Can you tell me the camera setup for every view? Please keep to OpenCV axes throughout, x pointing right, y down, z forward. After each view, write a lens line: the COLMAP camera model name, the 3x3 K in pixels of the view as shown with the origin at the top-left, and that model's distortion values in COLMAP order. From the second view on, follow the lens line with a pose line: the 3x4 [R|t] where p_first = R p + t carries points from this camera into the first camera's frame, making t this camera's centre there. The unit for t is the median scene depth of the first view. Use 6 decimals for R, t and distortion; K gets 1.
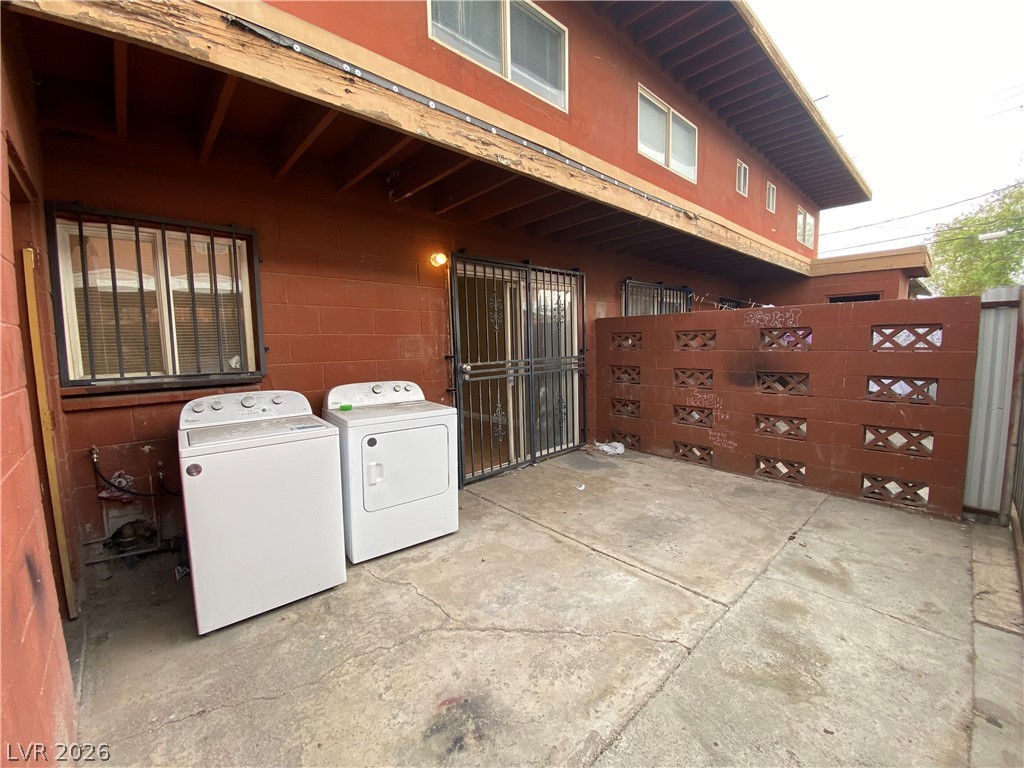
lens RADIAL K [[415.0, 0, 512.9], [0, 415.0, 381.5], [0, 0, 1]] dist [0.044554, -0.033389]
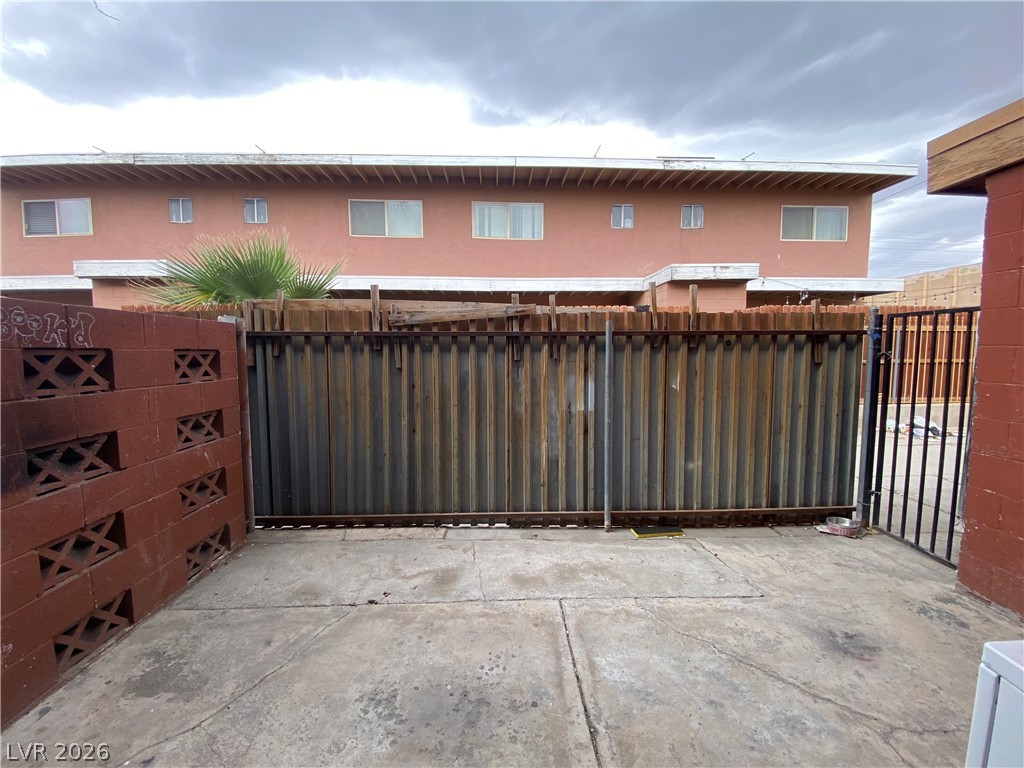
lens RADIAL K [[411.9, 0, 515.2], [0, 411.9, 381.3], [0, 0, 1]] dist [0.012244, -0.015700]
pose [[-0.762080, -0.028496, 0.646855, -0.075657], [0.077049, 0.987941, 0.134296, -0.157700], [-0.642882, 0.152184, -0.750695, 1.424496]]
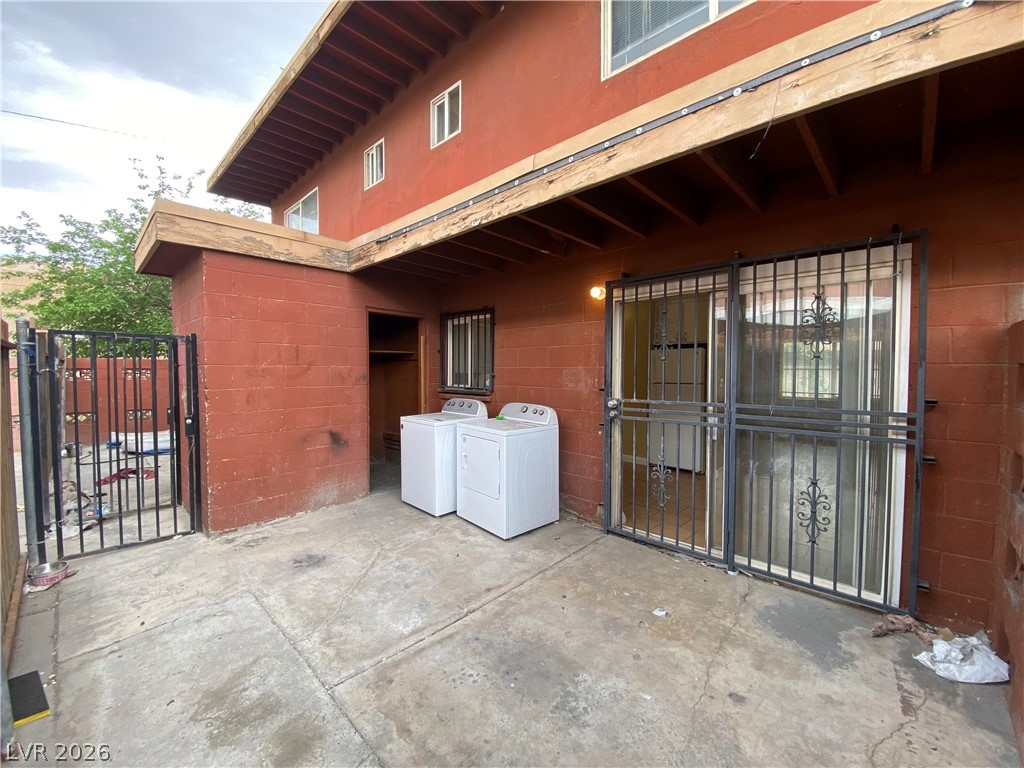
lens RADIAL K [[415.0, 0, 512.9], [0, 415.0, 381.5], [0, 0, 1]] dist [0.044554, -0.033389]
pose [[0.059874, 0.048450, -0.997029, 1.074684], [-0.099076, 0.994178, 0.042362, -0.134563], [0.993277, 0.096246, 0.064325, 0.987769]]
